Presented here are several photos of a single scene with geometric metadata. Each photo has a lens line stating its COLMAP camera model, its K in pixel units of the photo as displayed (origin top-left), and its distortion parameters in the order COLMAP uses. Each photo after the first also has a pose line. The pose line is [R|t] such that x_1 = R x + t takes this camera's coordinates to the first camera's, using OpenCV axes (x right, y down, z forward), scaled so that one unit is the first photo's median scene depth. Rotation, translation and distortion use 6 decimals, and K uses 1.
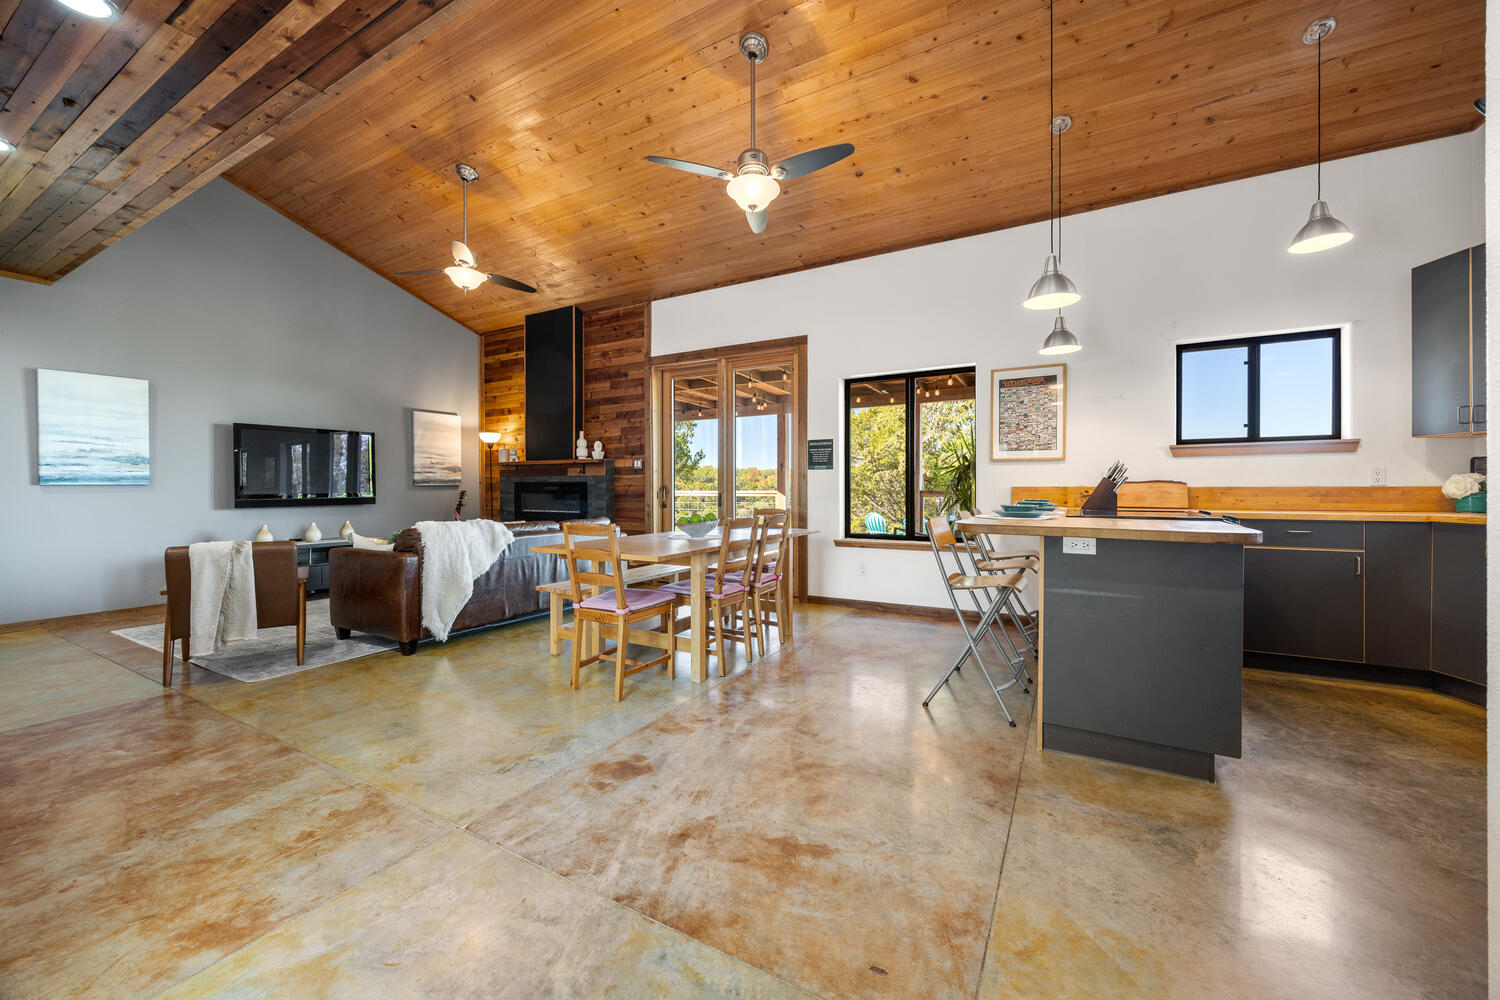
lens RADIAL K [[564.5, 0, 749.6], [0, 564.5, 489.8], [0, 0, 1]] dist [-0.002889, -0.000074]
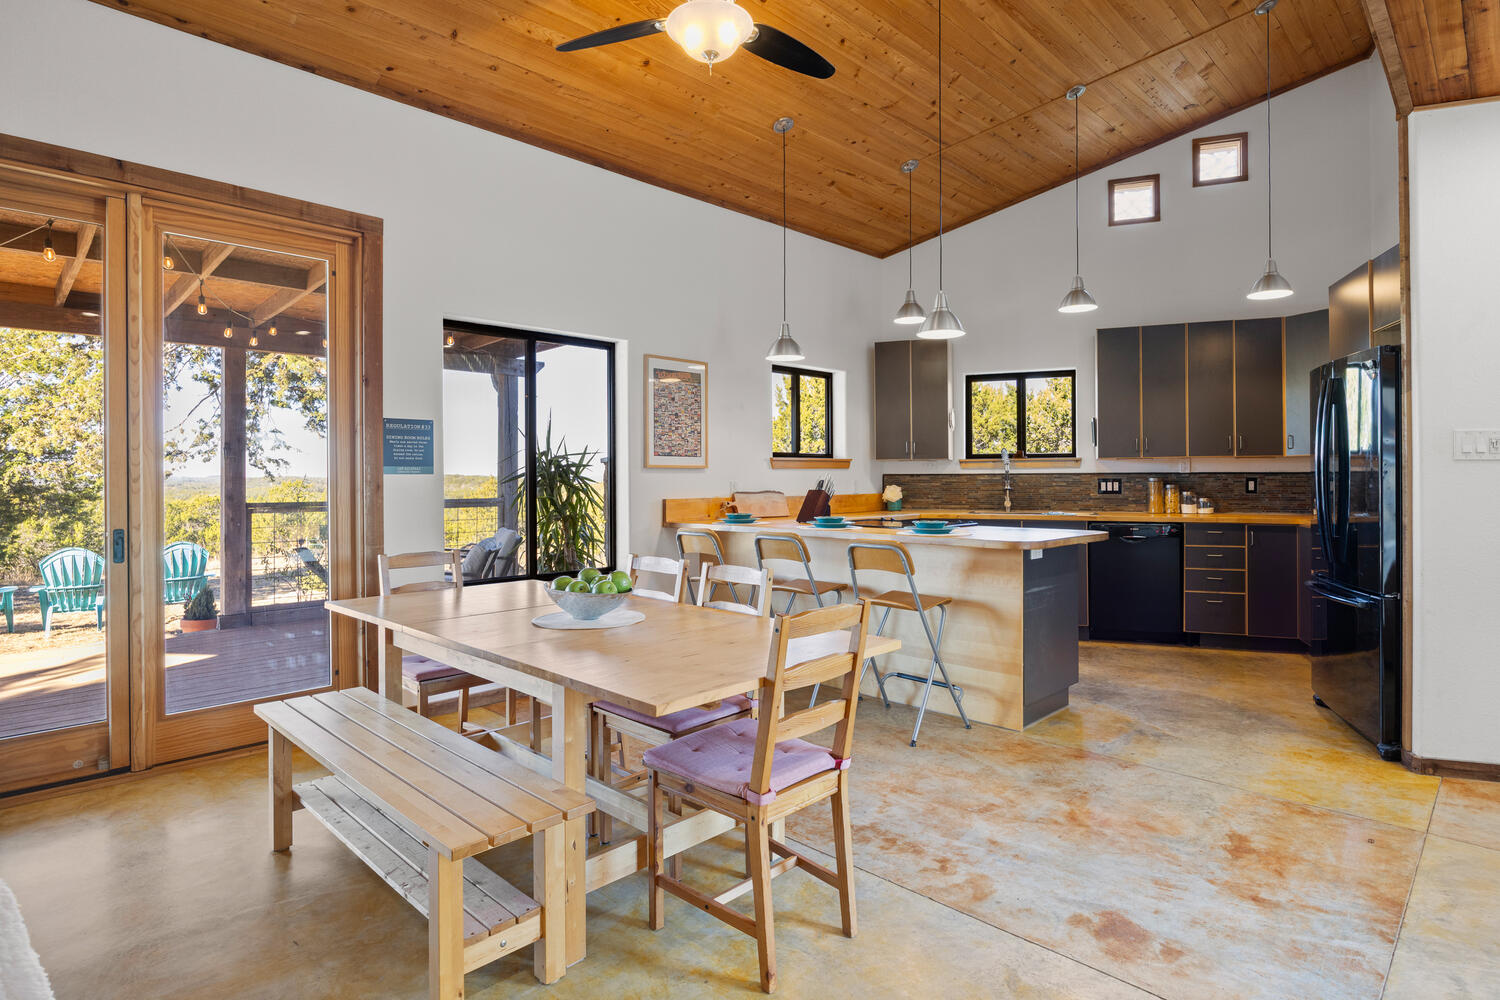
lens RADIAL K [[784.4, 0, 748.5], [0, 784.4, 480.5], [0, 0, 1]] dist [-0.011446, 0.000372]
pose [[0.265511, -0.001923, 0.964106, -1.127761], [0.009368, 0.999956, -0.000585, -0.056975], [-0.964062, 0.009187, 0.265518, 1.050328]]
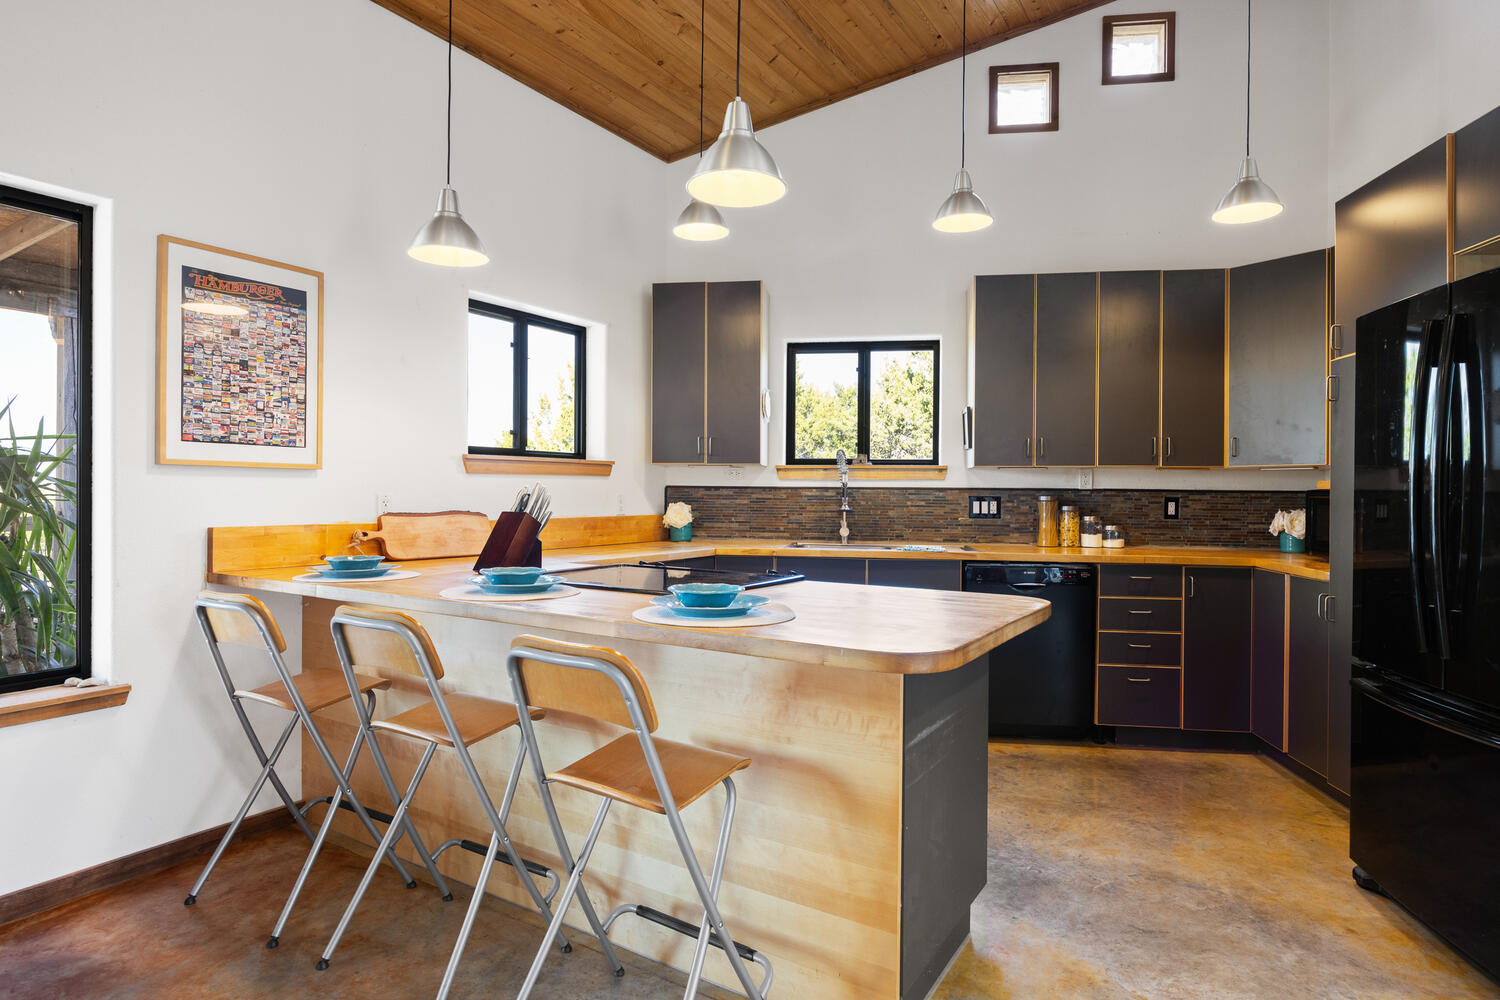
lens RADIAL K [[811.2, 0, 737.5], [0, 811.2, 496.0], [0, 0, 1]] dist [-0.006514, -0.000580]
pose [[0.059422, -0.002840, 0.998229, -0.210832], [-0.002419, 0.999993, 0.002989, -0.058531], [-0.998230, -0.002593, 0.059415, 1.044827]]
